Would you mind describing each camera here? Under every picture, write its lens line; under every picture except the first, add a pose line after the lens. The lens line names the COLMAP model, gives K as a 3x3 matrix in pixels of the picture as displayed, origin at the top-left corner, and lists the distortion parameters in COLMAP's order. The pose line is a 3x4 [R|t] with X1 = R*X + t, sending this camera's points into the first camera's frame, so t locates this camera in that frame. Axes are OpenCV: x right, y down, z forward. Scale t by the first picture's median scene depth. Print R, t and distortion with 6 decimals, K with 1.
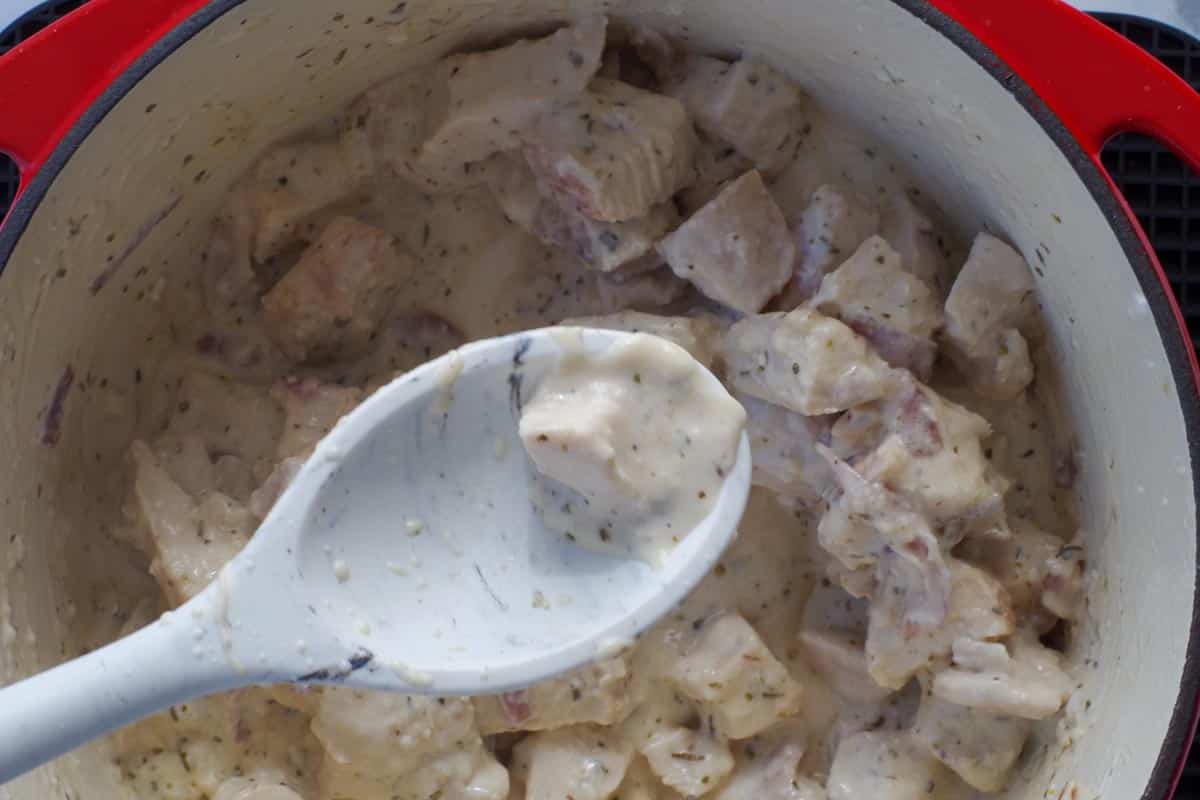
lens RADIAL K [[2793.8, 0, 599.9], [0, 2793.8, 394.0], [0, 0, 1]] dist [-0.173622, 0.000000]
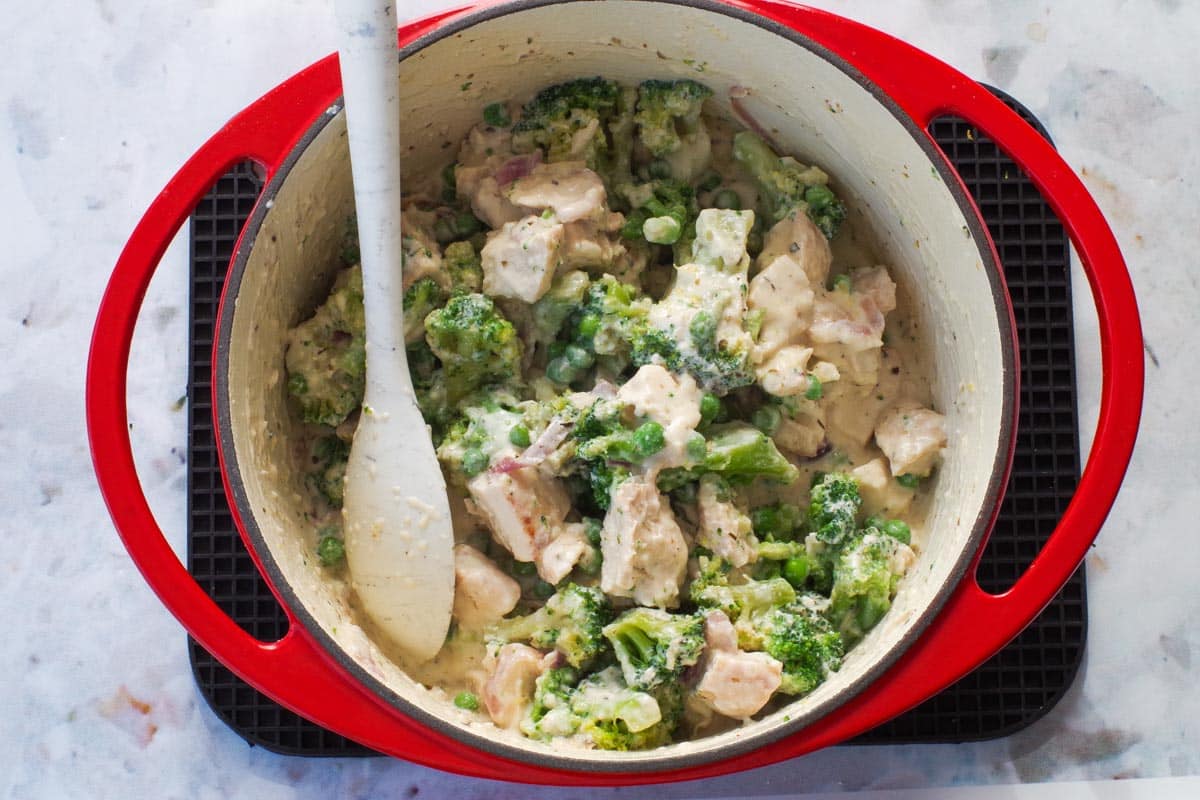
lens RADIAL K [[2793.8, 0, 599.4], [0, 2793.8, 397.4], [0, 0, 1]] dist [-0.173622, 0.000000]
pose [[0.998651, -0.050767, 0.010871, -0.038894], [0.051773, 0.989420, -0.135527, 0.284291], [-0.003876, 0.135907, 0.990714, -0.605762]]
